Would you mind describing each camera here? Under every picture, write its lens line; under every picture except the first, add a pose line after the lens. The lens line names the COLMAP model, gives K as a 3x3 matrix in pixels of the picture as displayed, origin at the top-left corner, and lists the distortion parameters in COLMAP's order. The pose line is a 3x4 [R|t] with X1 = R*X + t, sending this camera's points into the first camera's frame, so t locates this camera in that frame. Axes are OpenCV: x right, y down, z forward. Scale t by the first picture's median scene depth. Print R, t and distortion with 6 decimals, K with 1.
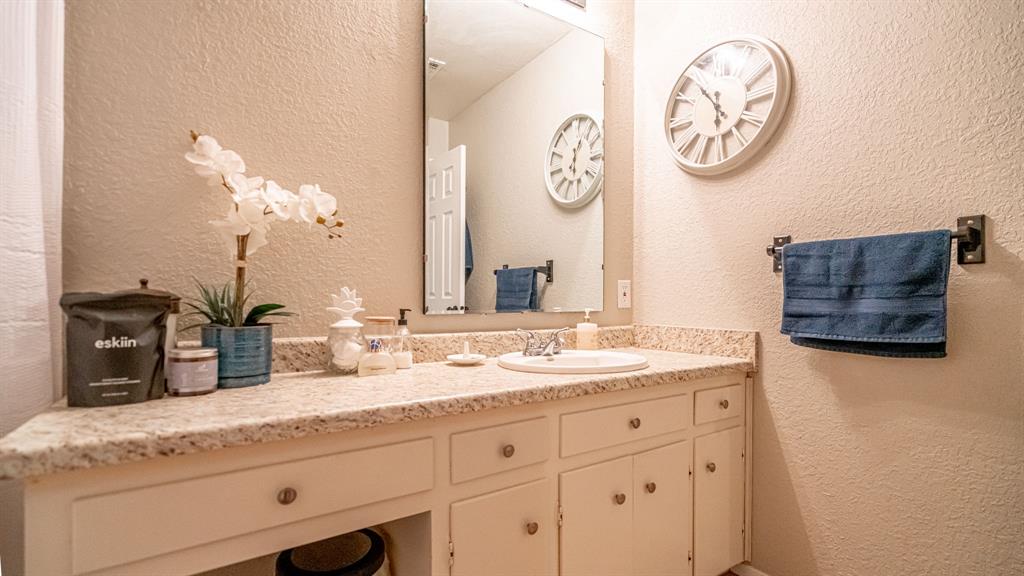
lens RADIAL K [[464.0, 0, 512.8], [0, 464.0, 303.2], [0, 0, 1]] dist [-0.000654, -0.000181]
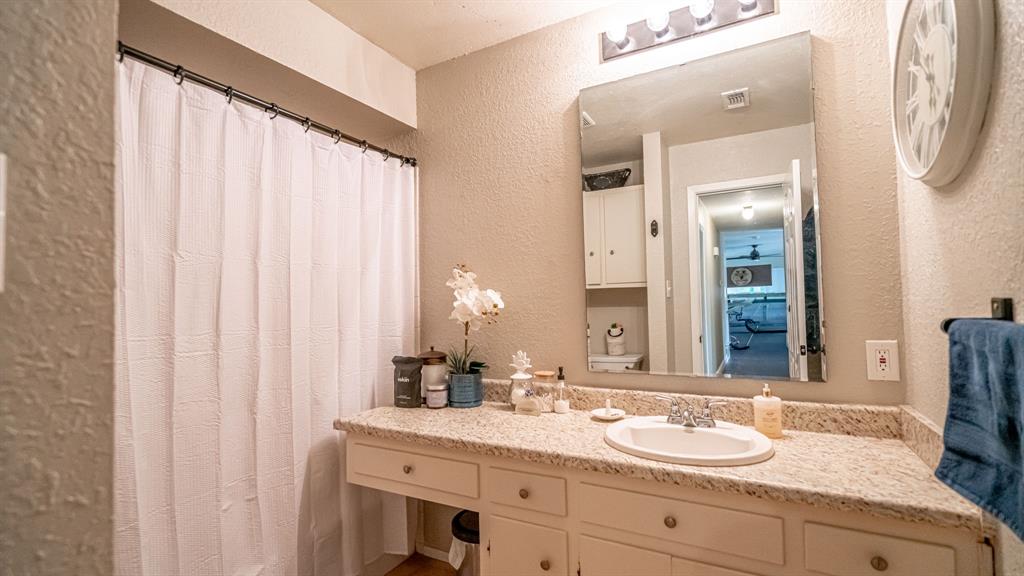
lens RADIAL K [[475.0, 0, 512.0], [0, 475.0, 288.0], [0, 0, 1]] dist [-0.003649, 0.000053]
pose [[0.448608, -0.041886, -0.892747, 1.107874], [0.021514, 0.999118, -0.036066, -0.201441], [0.893470, -0.003027, 0.449113, 0.332216]]
